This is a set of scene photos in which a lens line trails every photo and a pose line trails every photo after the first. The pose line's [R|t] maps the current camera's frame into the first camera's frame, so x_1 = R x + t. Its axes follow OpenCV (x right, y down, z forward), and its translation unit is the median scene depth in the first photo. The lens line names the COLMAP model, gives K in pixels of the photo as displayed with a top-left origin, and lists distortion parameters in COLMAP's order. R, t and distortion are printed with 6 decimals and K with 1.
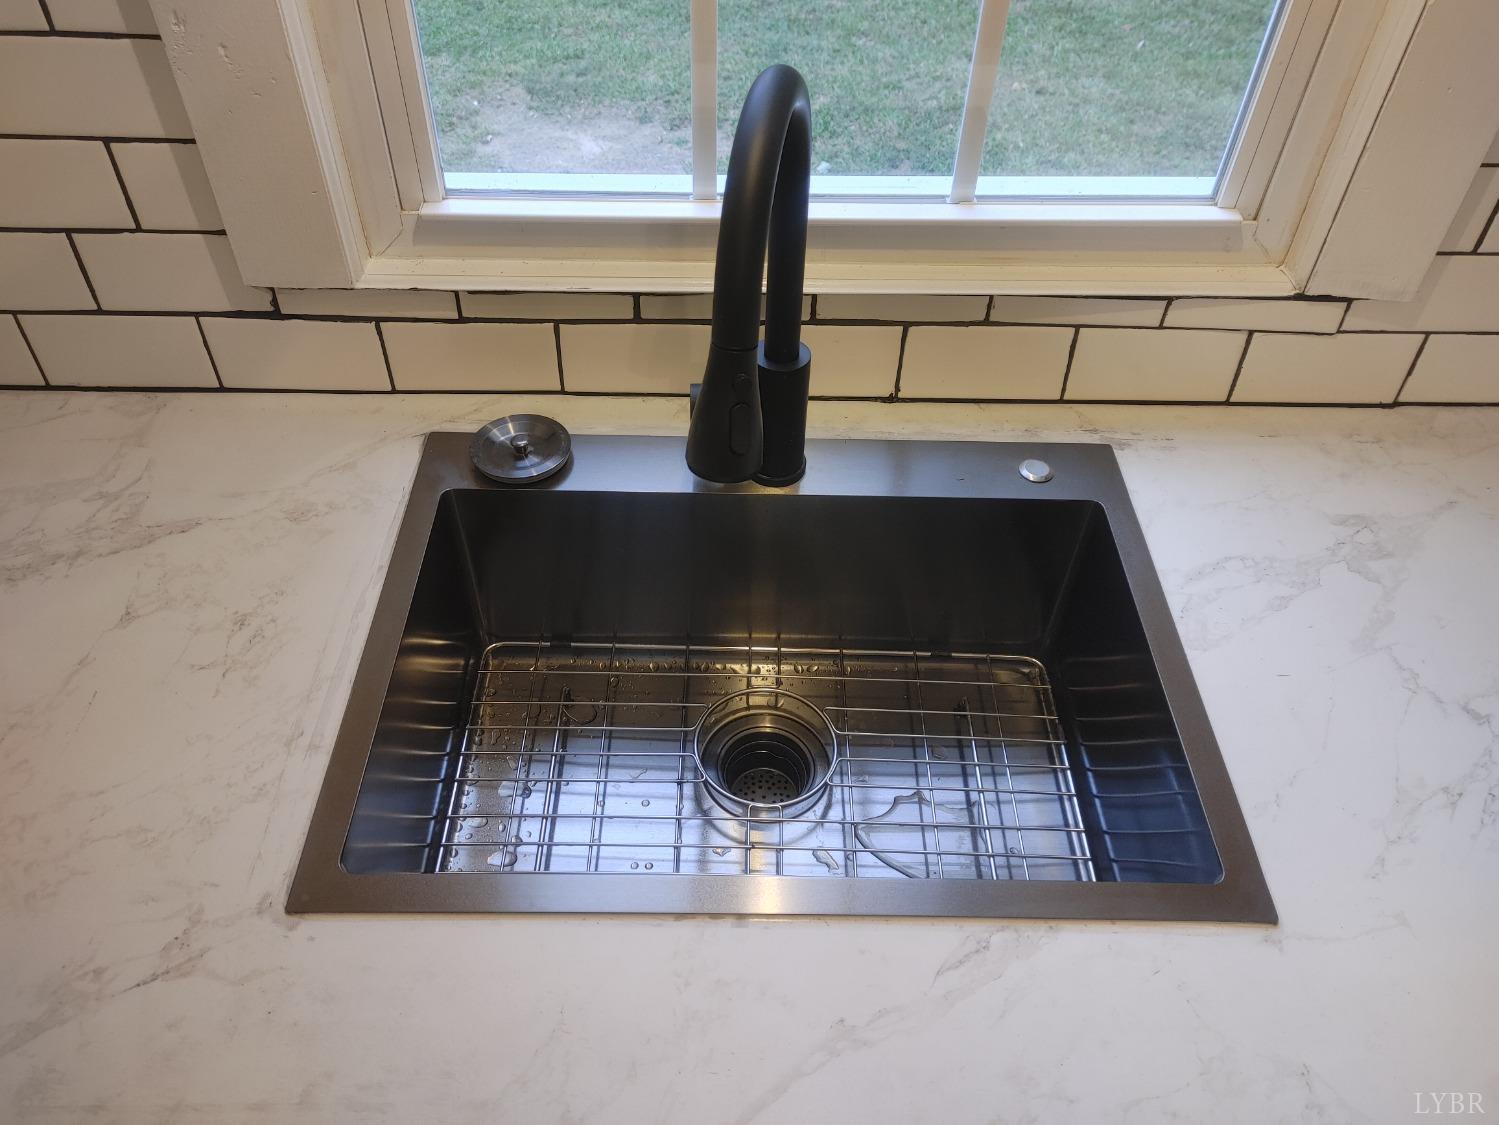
lens RADIAL K [[1127.8, 0, 744.7], [0, 1127.8, 558.2], [0, 0, 1]] dist [0.054330, -0.036896]
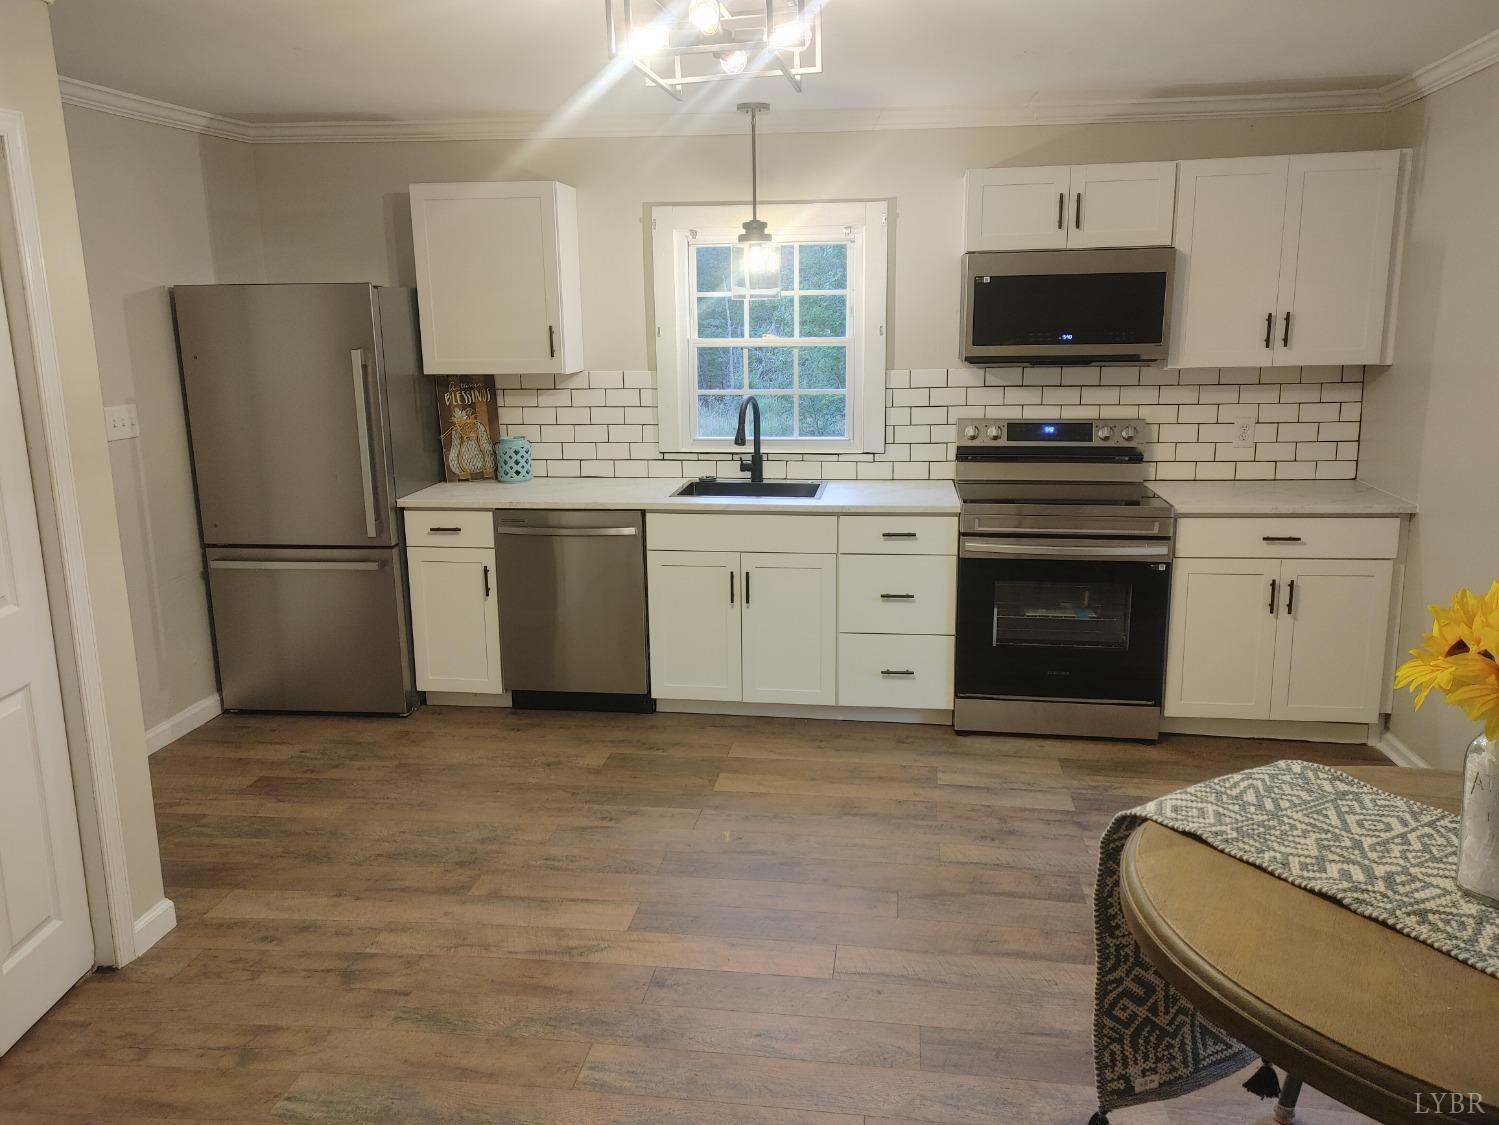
lens RADIAL K [[1127.8, 0, 744.7], [0, 1127.8, 558.2], [0, 0, 1]] dist [0.054330, -0.036896]
pose [[0.989205, -0.004070, -0.146483, 0.699238], [-0.076881, 0.836578, -0.542427, 2.904696], [0.124752, 0.547833, 0.827234, -2.933340]]
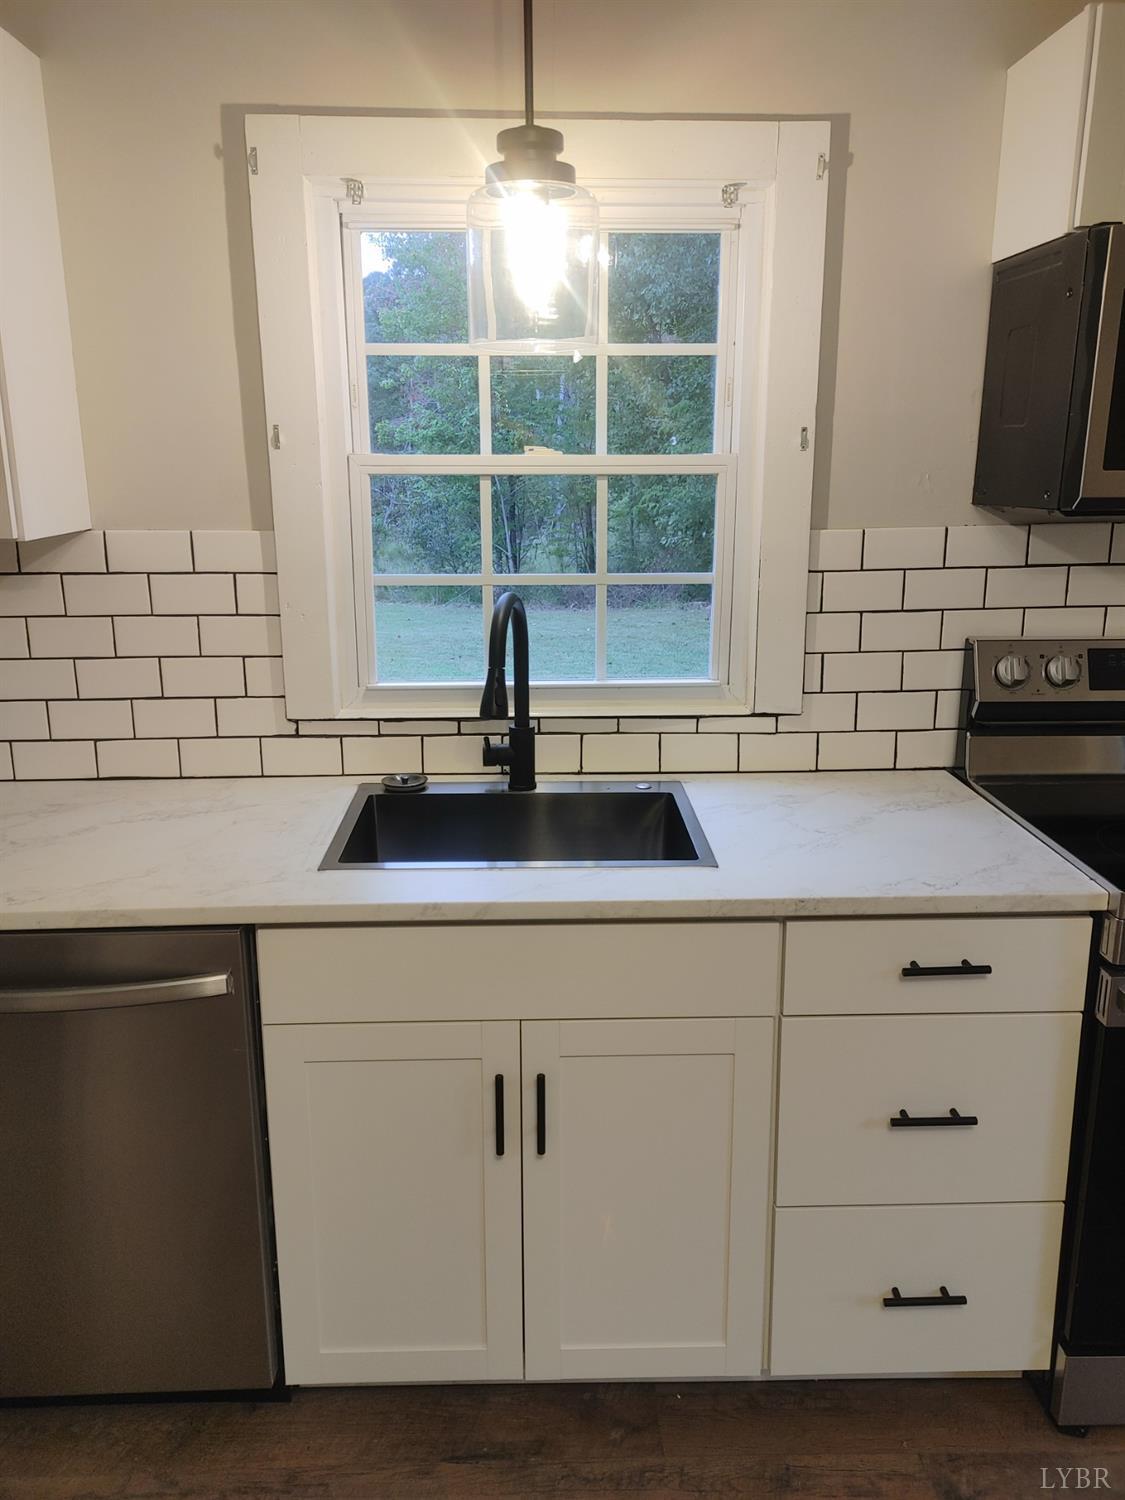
lens RADIAL K [[1128.6, 0, 562.8], [0, 1128.6, 734.2], [0, 0, 1]] dist [0.054330, -0.036896]
pose [[0.999396, -0.030585, 0.016486, 0.071879], [0.034692, 0.852095, -0.522237, 0.961012], [0.001924, 0.522494, 0.852641, -0.888495]]
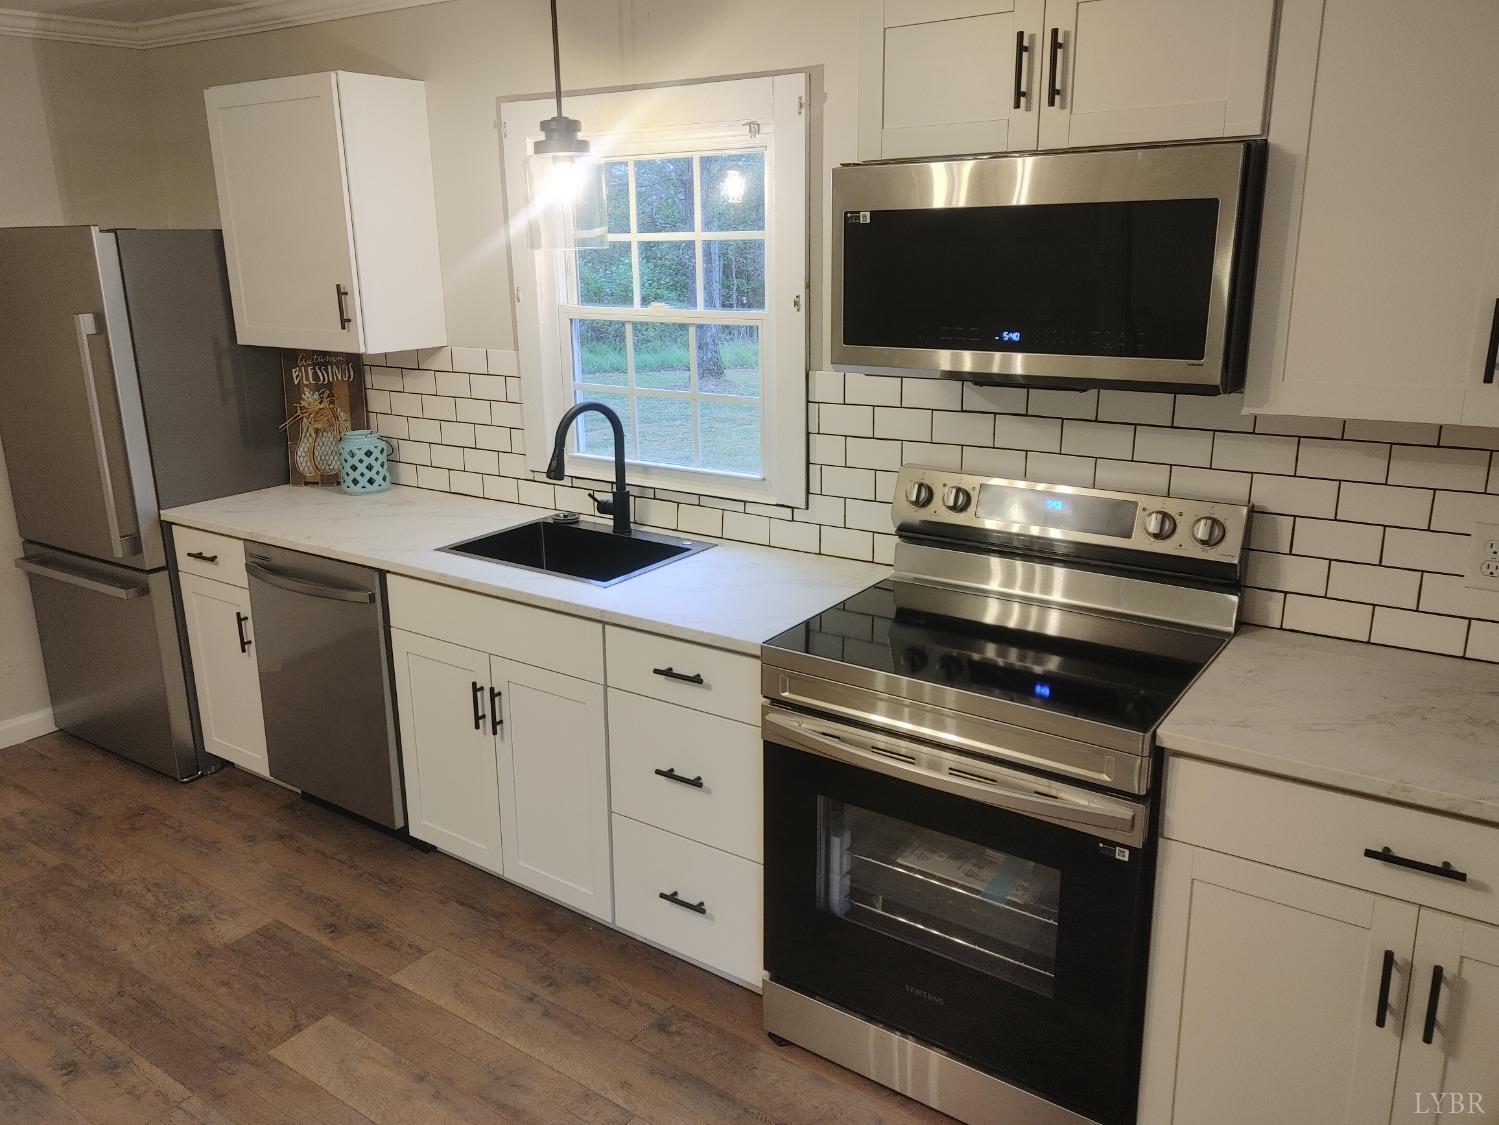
lens RADIAL K [[1134.6, 0, 736.1], [0, 1134.6, 554.9], [0, 0, 1]] dist [0.059685, -0.045023]
pose [[0.813671, 0.123283, -0.568102, 2.140422], [-0.391556, 0.838549, -0.378838, 1.075520], [0.429677, 0.530694, 0.730576, -1.190171]]
